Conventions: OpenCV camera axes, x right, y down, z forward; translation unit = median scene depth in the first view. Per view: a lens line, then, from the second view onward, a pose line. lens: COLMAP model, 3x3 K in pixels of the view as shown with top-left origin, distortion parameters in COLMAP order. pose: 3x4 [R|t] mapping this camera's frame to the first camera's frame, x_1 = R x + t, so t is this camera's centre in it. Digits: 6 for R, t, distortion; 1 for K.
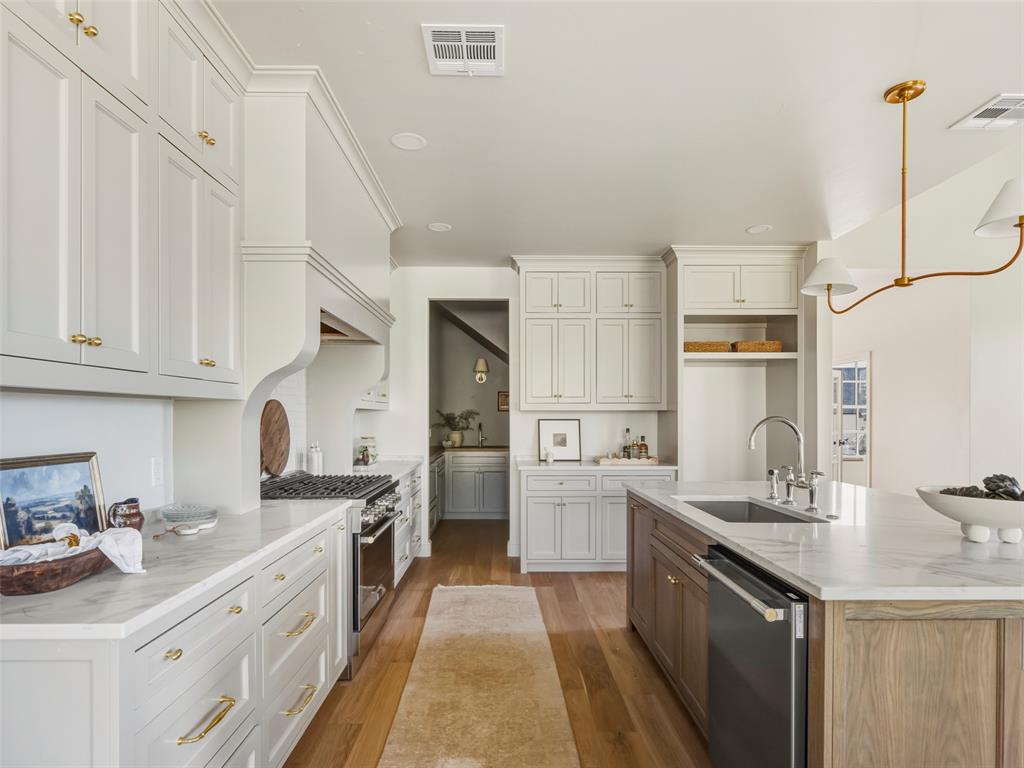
lens RADIAL K [[578.7, 0, 515.8], [0, 578.7, 382.0], [0, 0, 1]] dist [-0.012399, 0.004042]
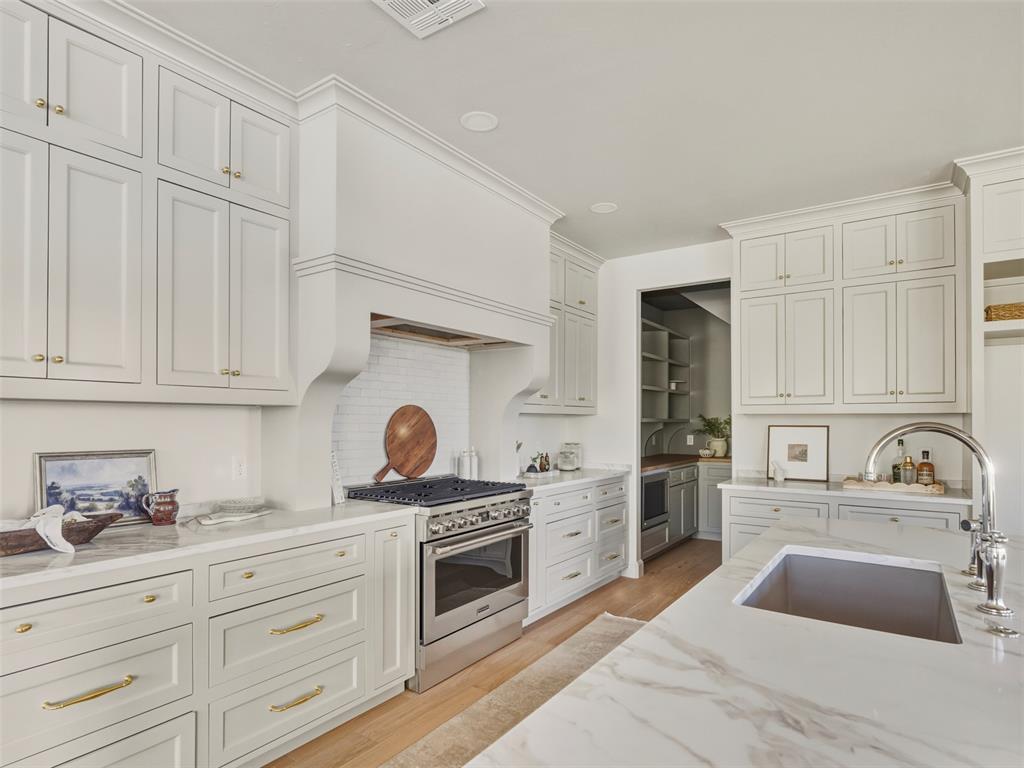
lens RADIAL K [[578.7, 0, 509.7], [0, 578.7, 387.6], [0, 0, 1]] dist [-0.012399, 0.004042]
pose [[0.807912, -0.032081, -0.588429, 0.472364], [0.032457, 0.999424, -0.009924, 0.020523], [0.588409, -0.011082, 0.808488, 0.350371]]
